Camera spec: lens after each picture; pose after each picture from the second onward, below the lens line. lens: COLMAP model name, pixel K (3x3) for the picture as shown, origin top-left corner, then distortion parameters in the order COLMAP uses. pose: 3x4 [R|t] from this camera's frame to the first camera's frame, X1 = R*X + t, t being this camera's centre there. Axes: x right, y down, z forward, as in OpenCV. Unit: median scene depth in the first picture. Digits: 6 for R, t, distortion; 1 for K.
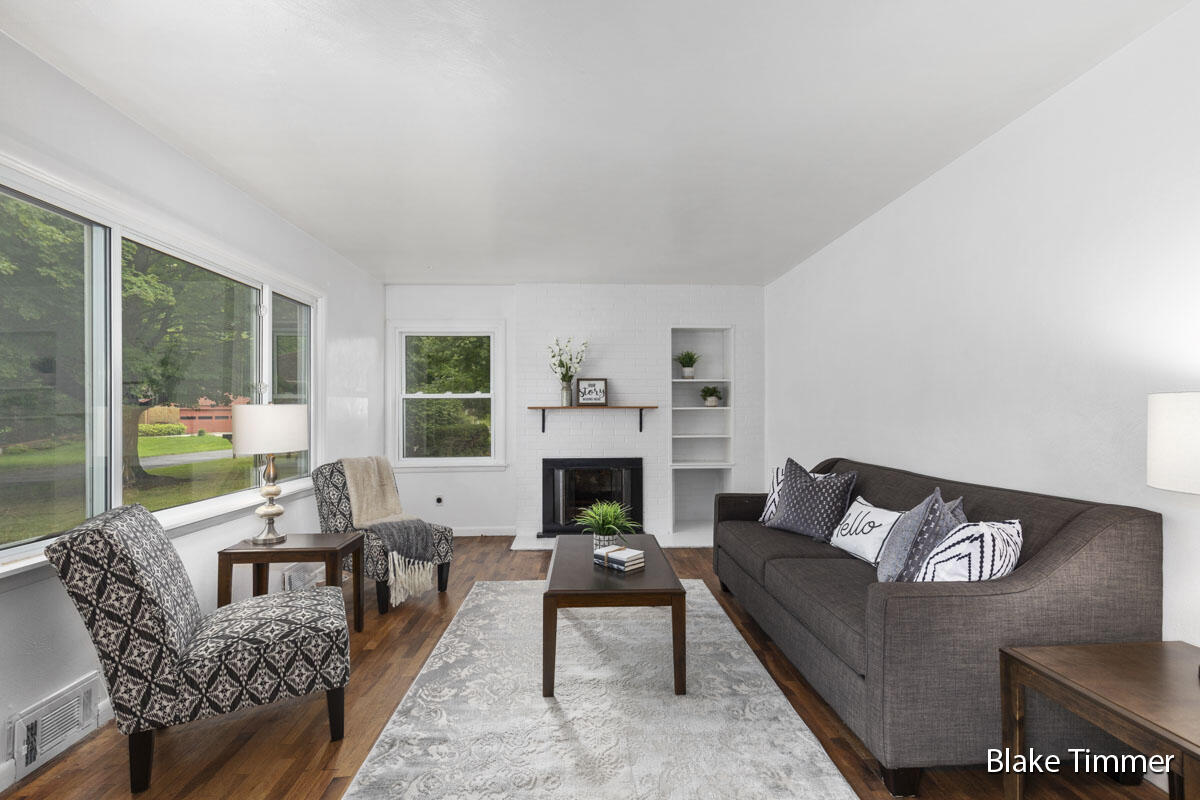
lens RADIAL K [[535.7, 0, 601.3], [0, 535.7, 408.8], [0, 0, 1]] dist [0.012782, -0.001141]
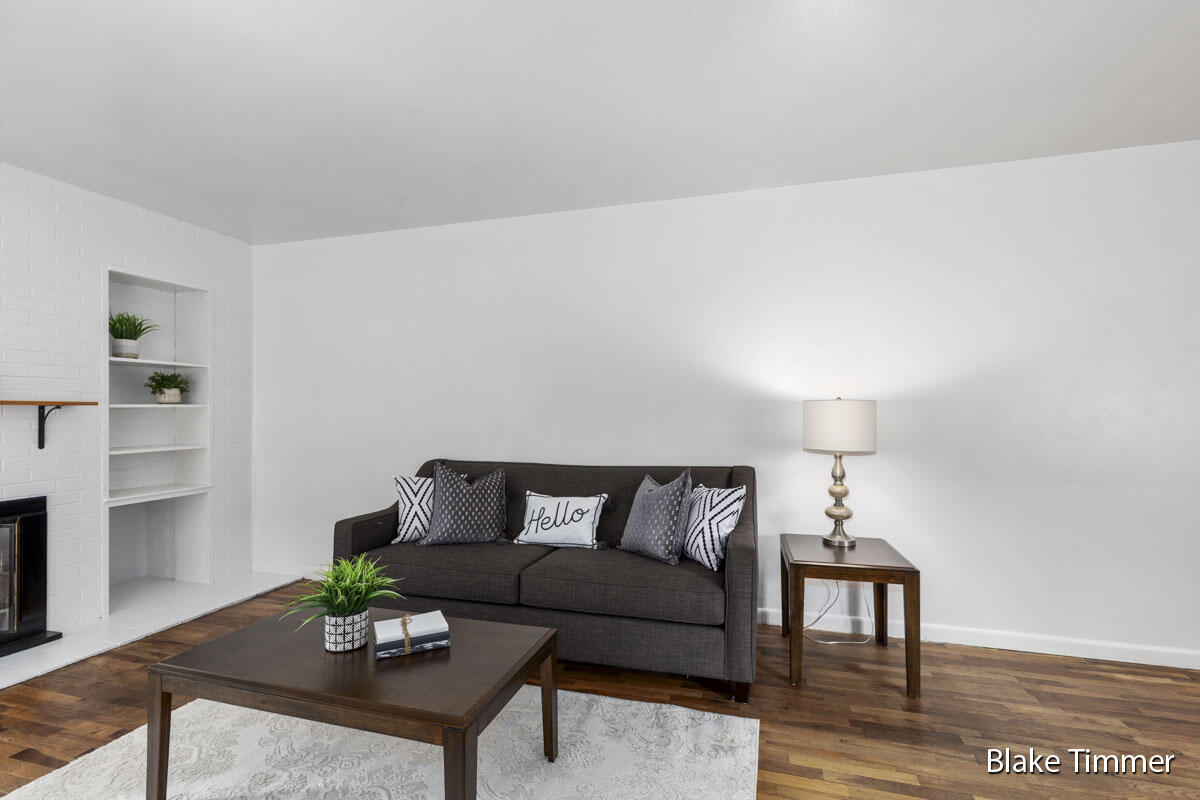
lens RADIAL K [[535.7, 0, 599.3], [0, 535.7, 404.8], [0, 0, 1]] dist [0.012782, -0.001141]
pose [[0.315095, 0.013068, 0.948970, -0.419246], [-0.006202, 0.999912, -0.011710, 0.003173], [-0.949040, -0.002196, 0.315149, 0.462572]]
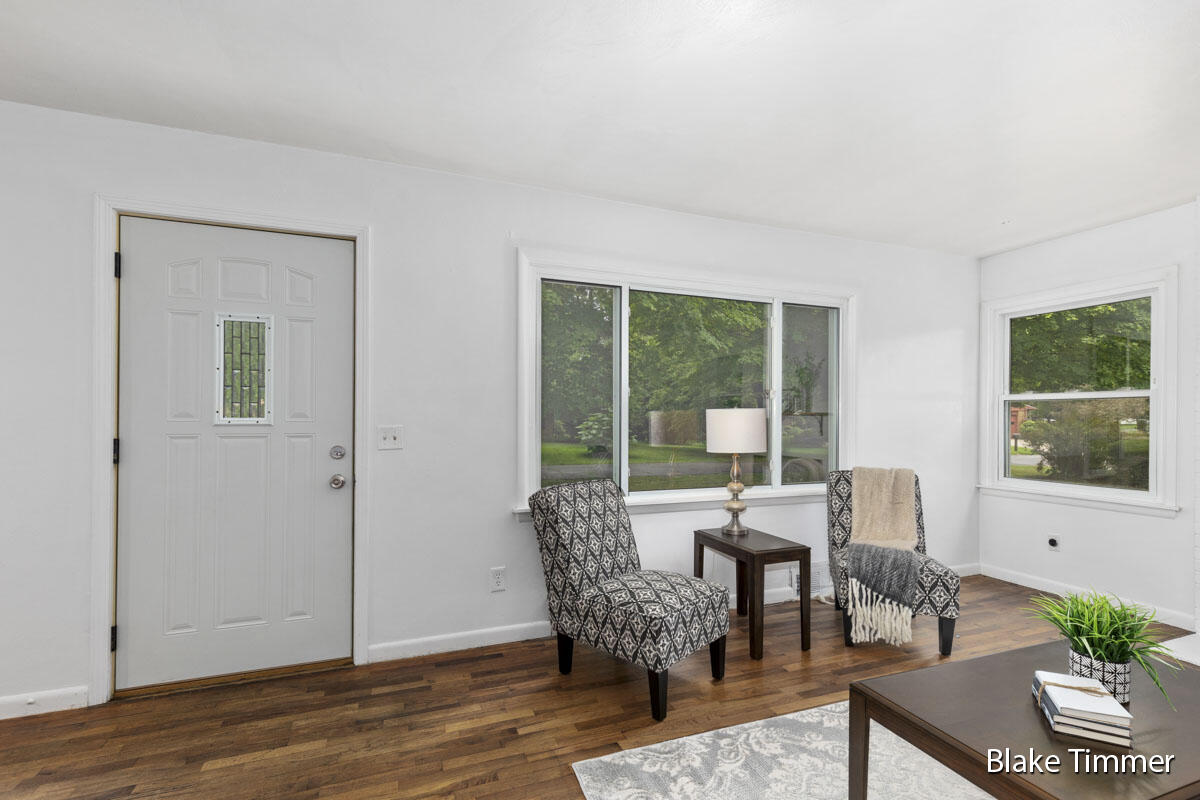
lens RADIAL K [[535.7, 0, 578.7], [0, 535.7, 414.0], [0, 0, 1]] dist [0.012782, -0.001141]
pose [[0.340519, 0.003538, -0.940231, 0.262311], [-0.003079, 0.999992, 0.002648, 0.000038], [0.940232, 0.001993, 0.340528, 0.272939]]
